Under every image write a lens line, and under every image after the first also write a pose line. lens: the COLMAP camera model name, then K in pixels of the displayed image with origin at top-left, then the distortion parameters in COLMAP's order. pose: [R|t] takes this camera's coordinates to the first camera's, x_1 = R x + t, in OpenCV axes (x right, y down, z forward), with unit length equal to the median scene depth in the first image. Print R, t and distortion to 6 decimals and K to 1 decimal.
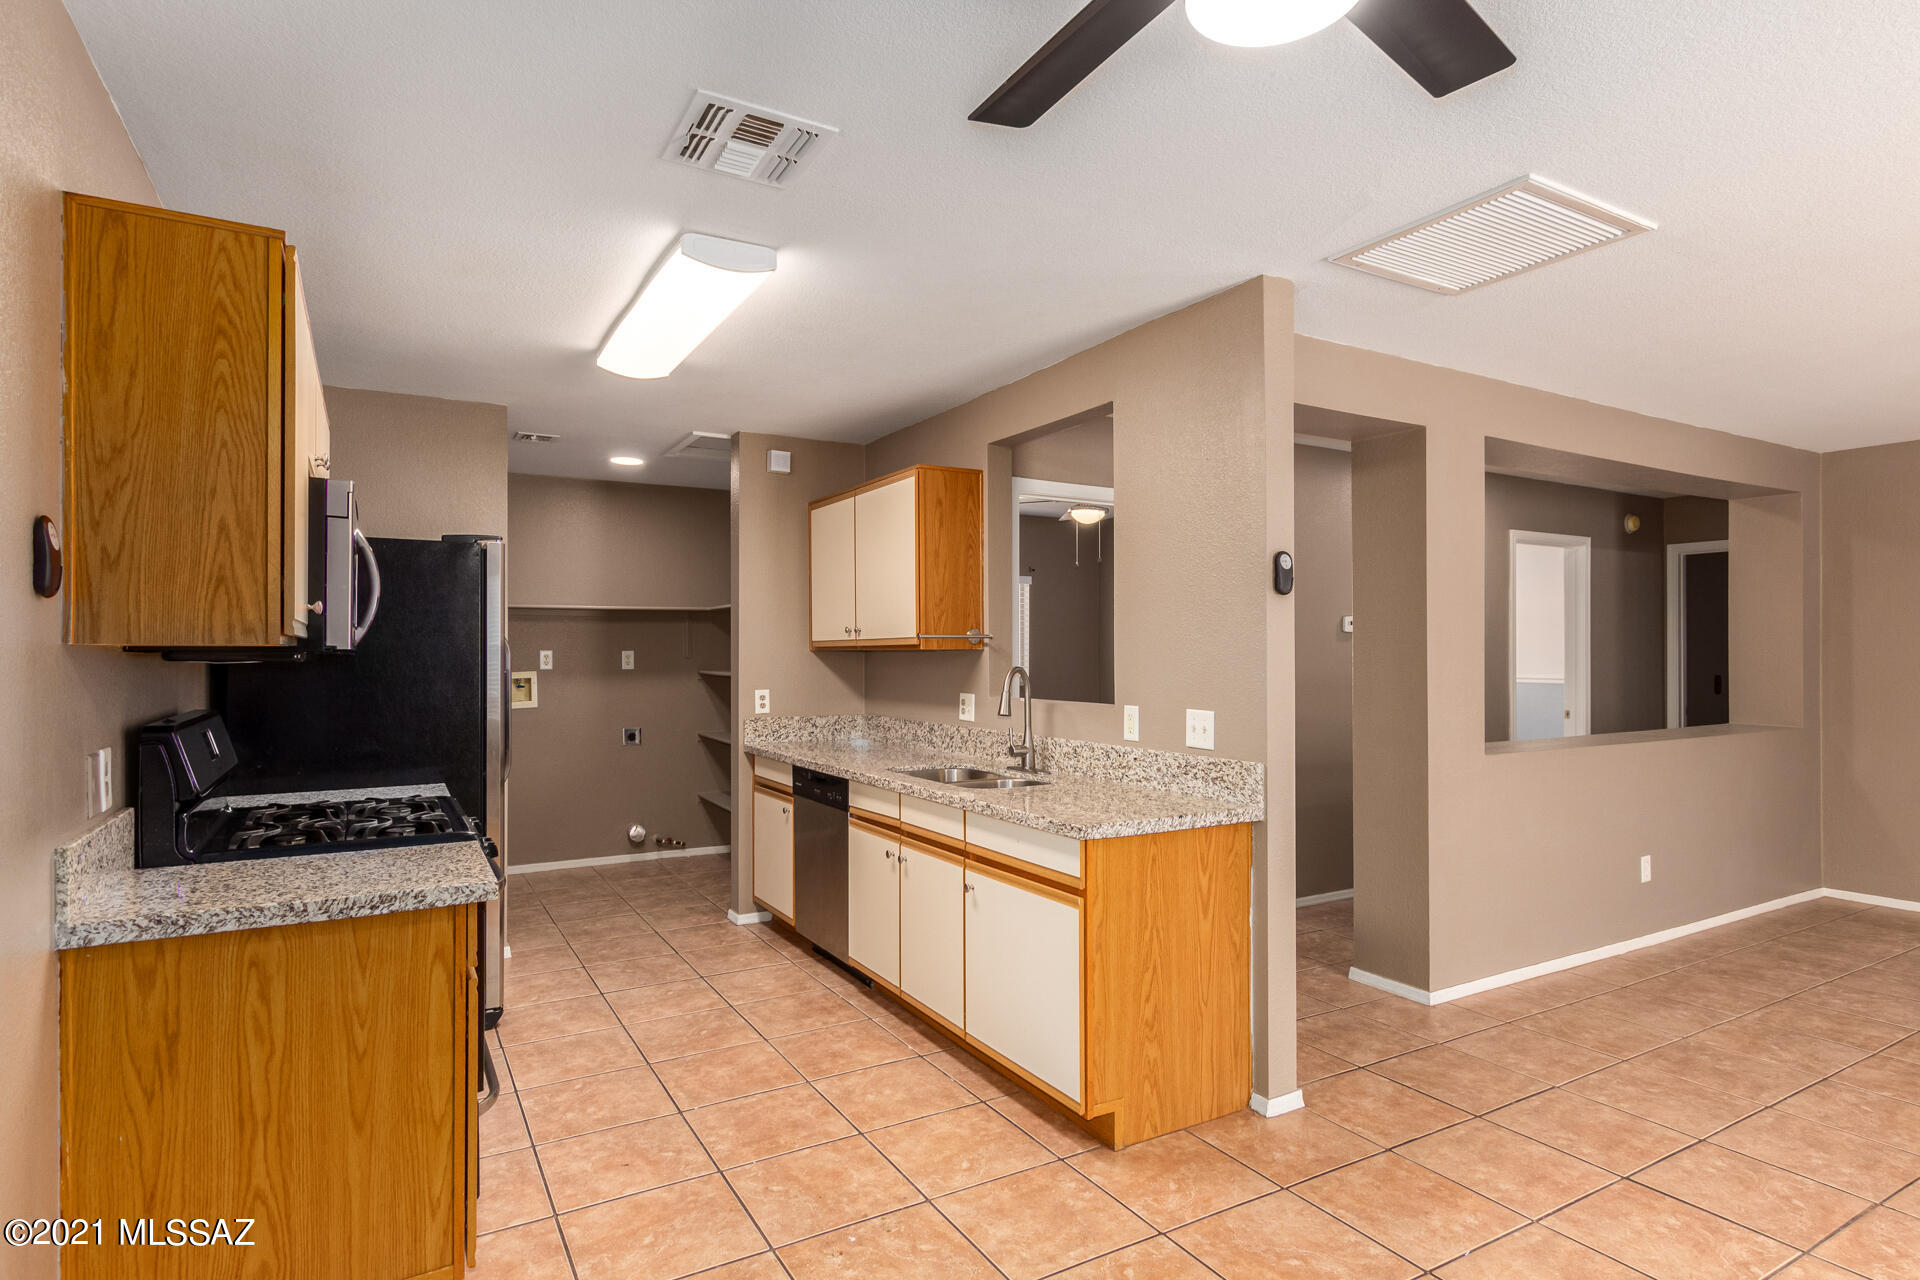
lens RADIAL K [[1010.9, 0, 963.8], [0, 1010.9, 636.5], [0, 0, 1]] dist [0.003900, -0.000235]
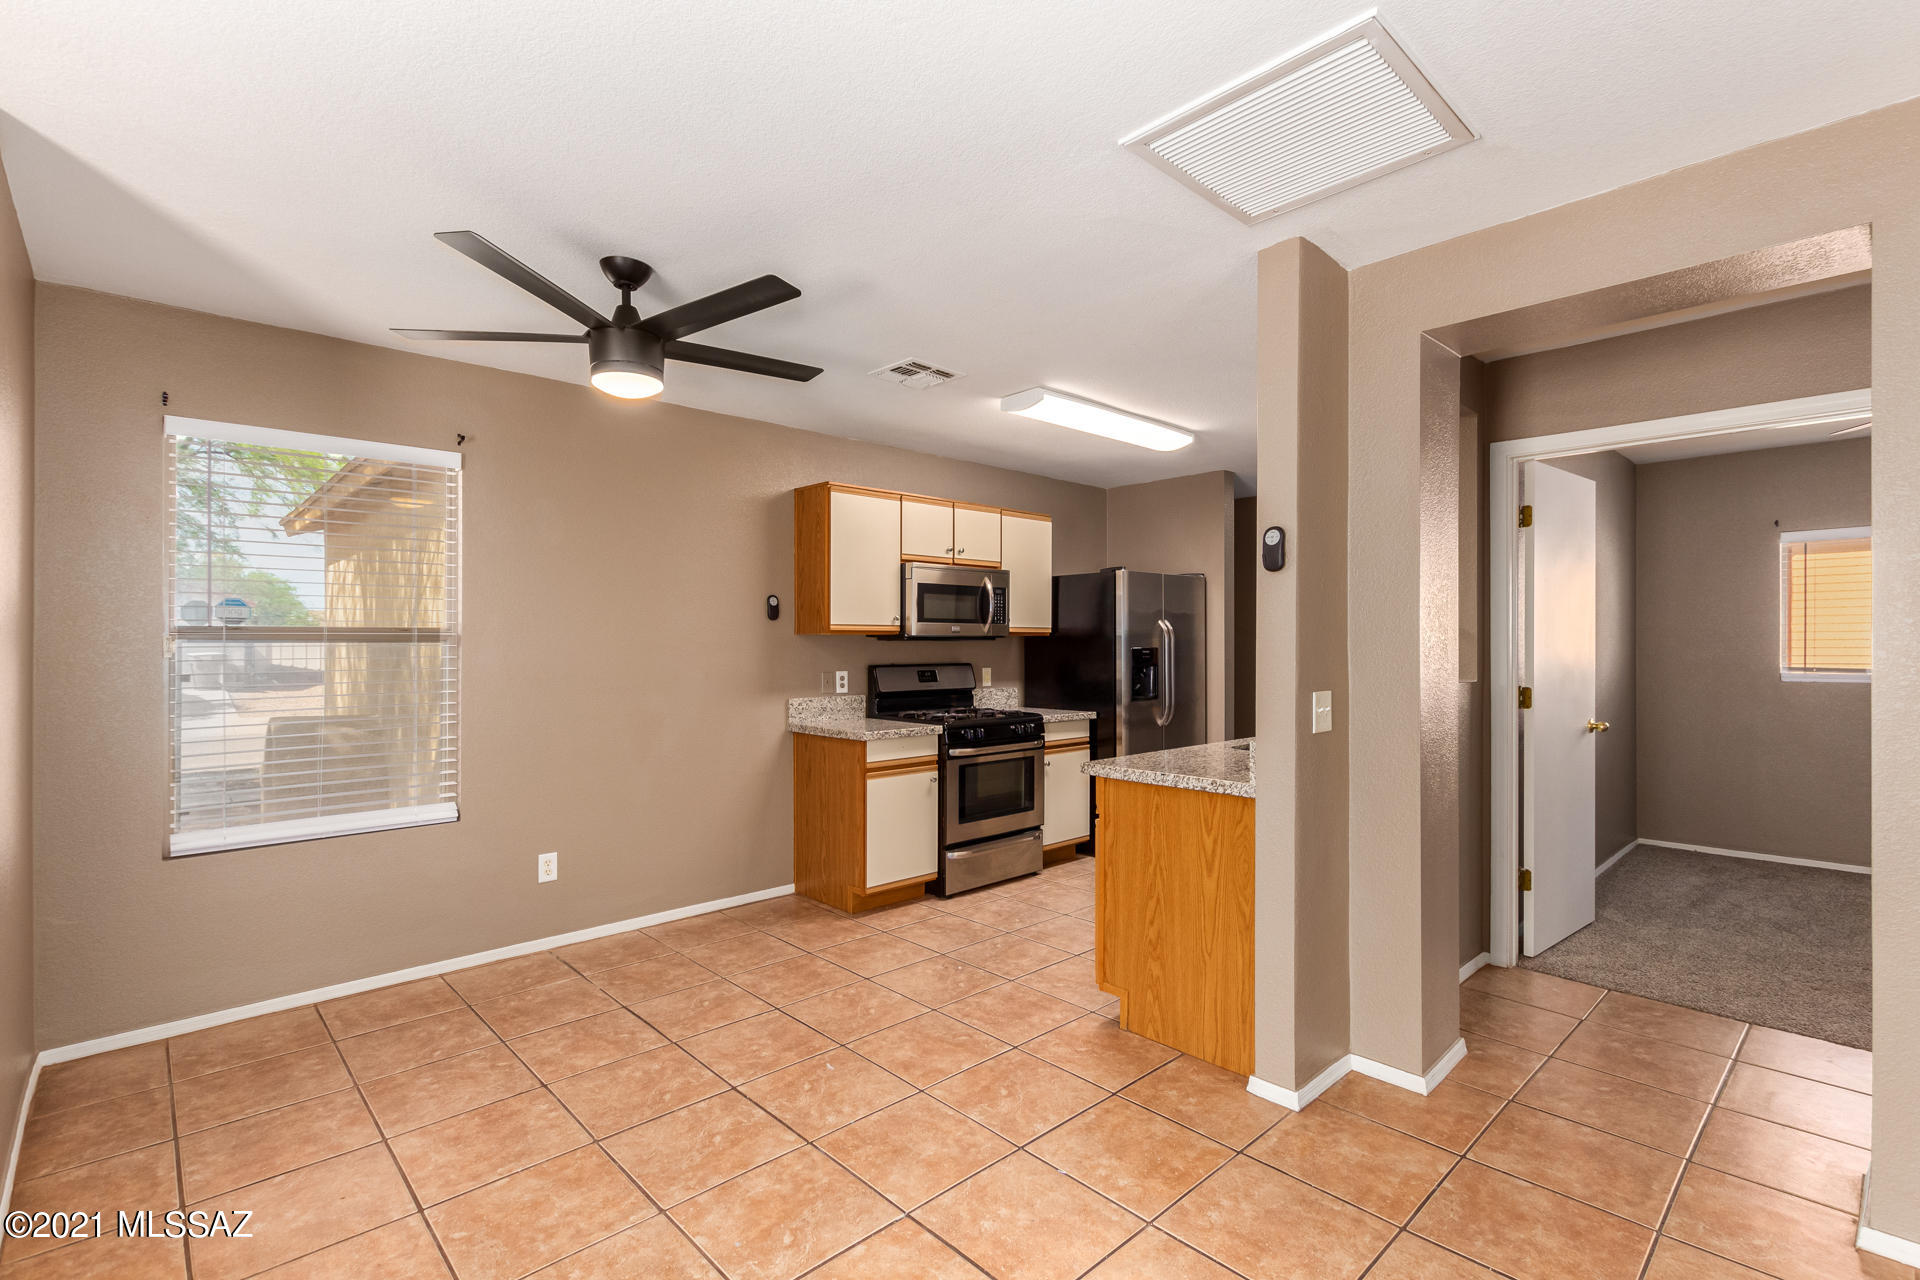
lens RADIAL K [[876.5, 0, 972.8], [0, 876.5, 642.6], [0, 0, 1]] dist [0.006156, -0.000827]
pose [[0.231189, -0.001077, -0.972908, 0.807508], [0.016944, 0.999852, 0.002920, 0.015122], [0.972761, -0.017160, 0.231173, 0.397398]]
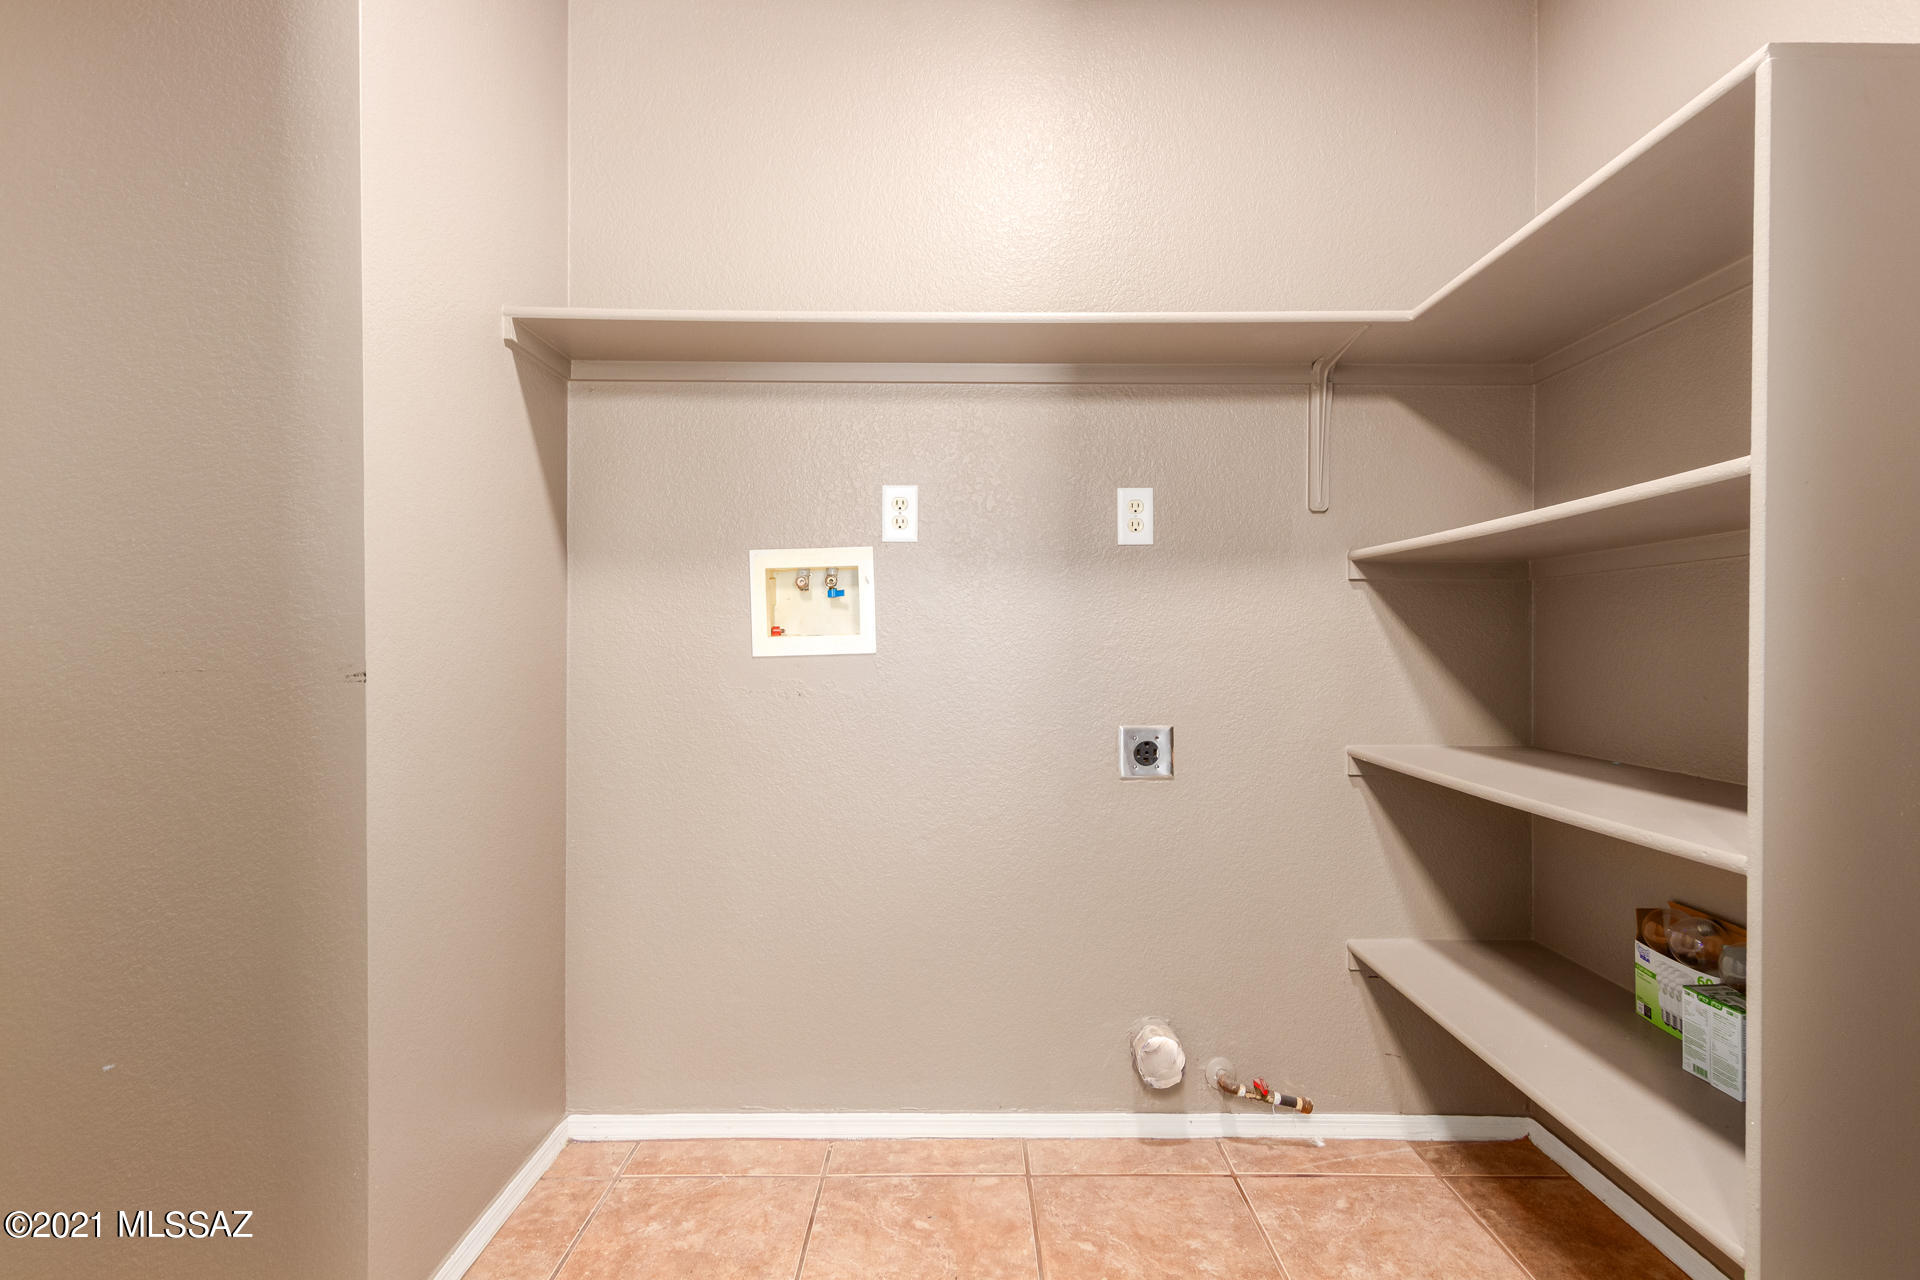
lens RADIAL K [[992.3, 0, 984.3], [0, 992.3, 662.6], [0, 0, 1]] dist [0.000368, -0.000425]
pose [[0.871431, 0.012675, -0.490353, -0.359676], [0.003892, 0.999456, 0.032751, 0.098664], [0.490502, -0.030448, 0.870908, 1.153462]]
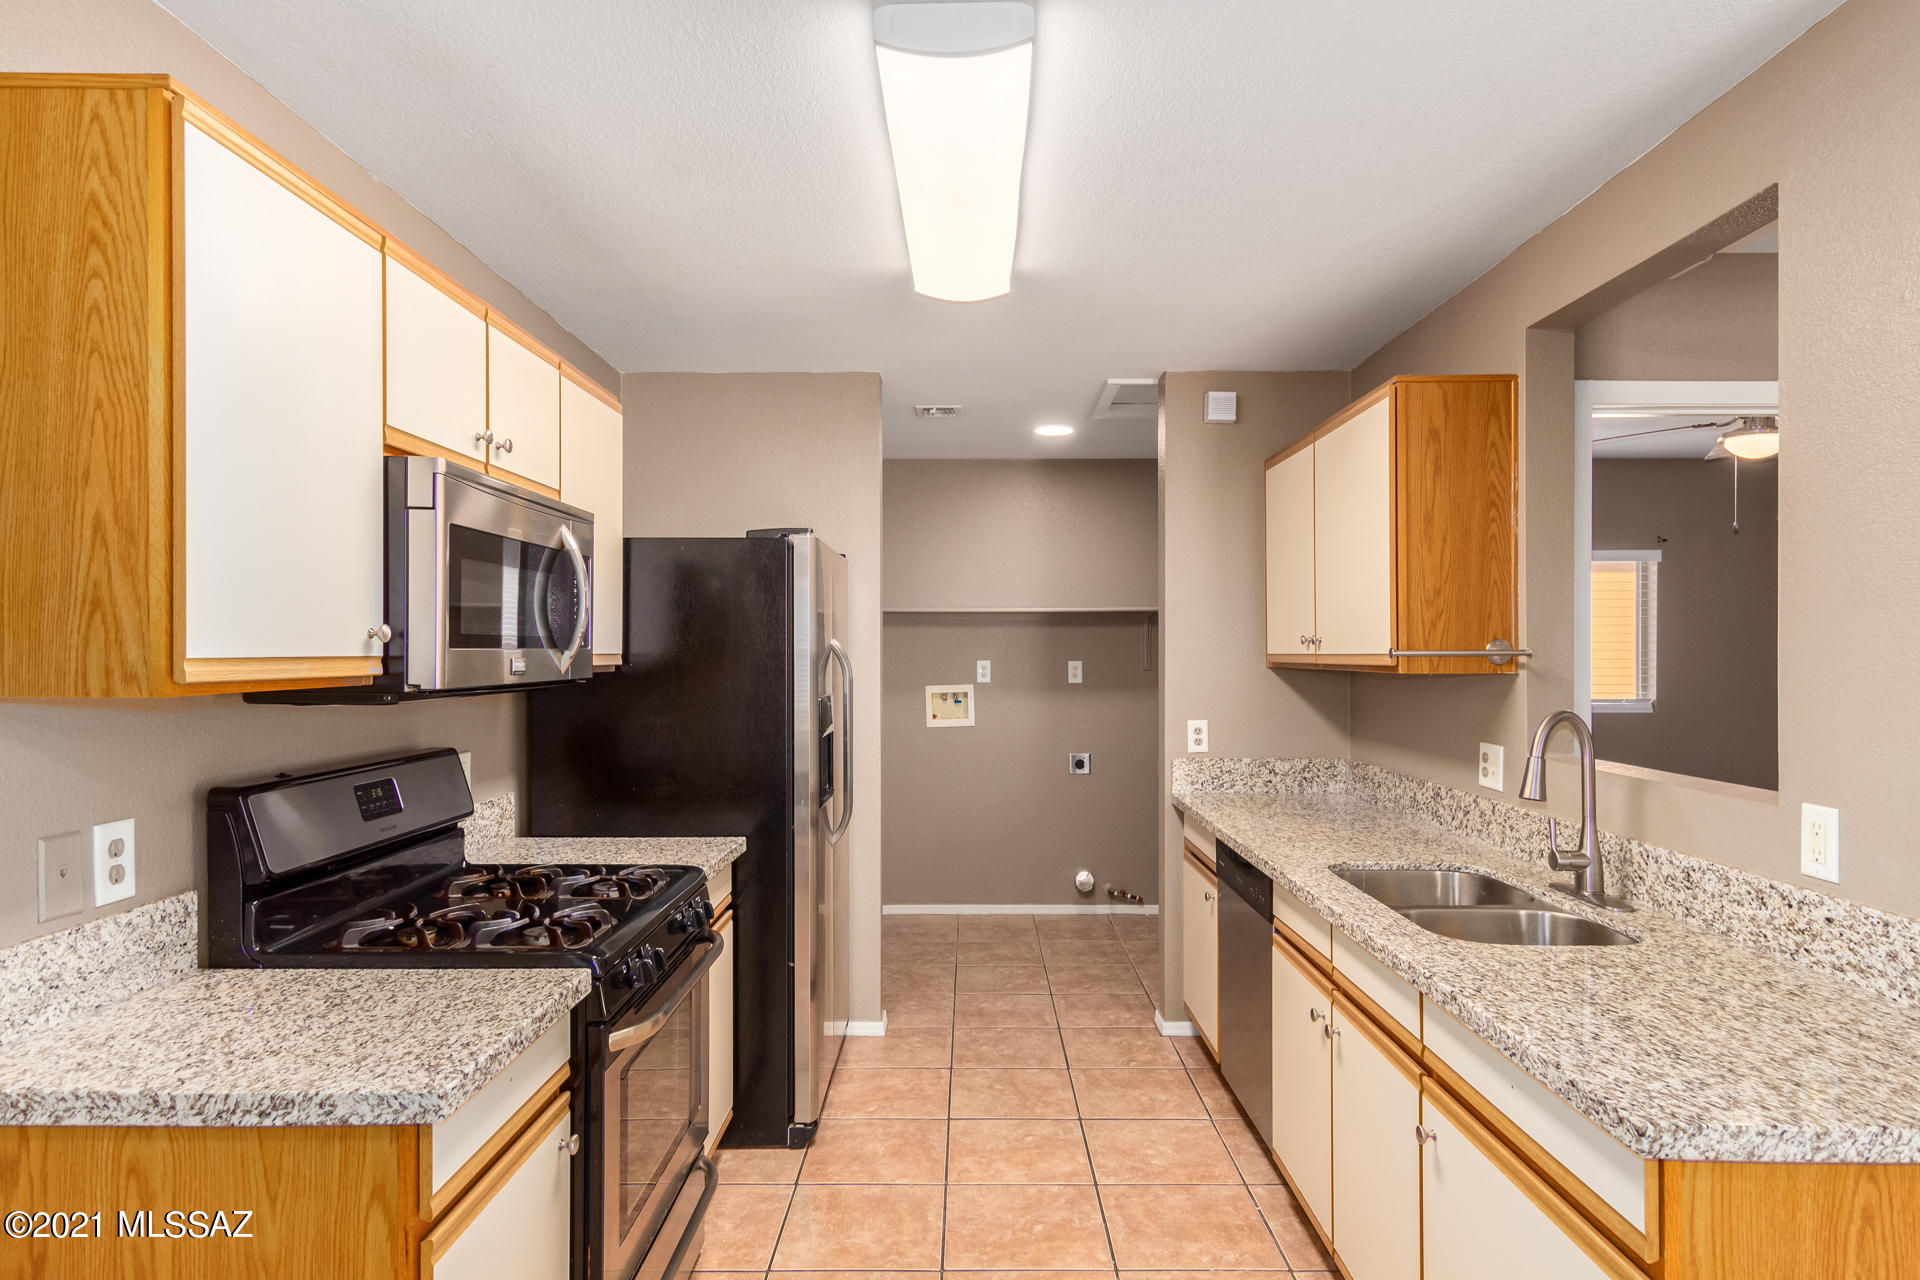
lens RADIAL K [[1075.6, 0, 966.7], [0, 1075.6, 648.6], [0, 0, 1]] dist [0.011982, -0.002559]
pose [[0.862684, 0.000321, -0.505744, 0.067253], [0.007380, 0.999885, 0.013224, -0.014183], [0.505690, -0.015141, 0.862583, 0.310078]]
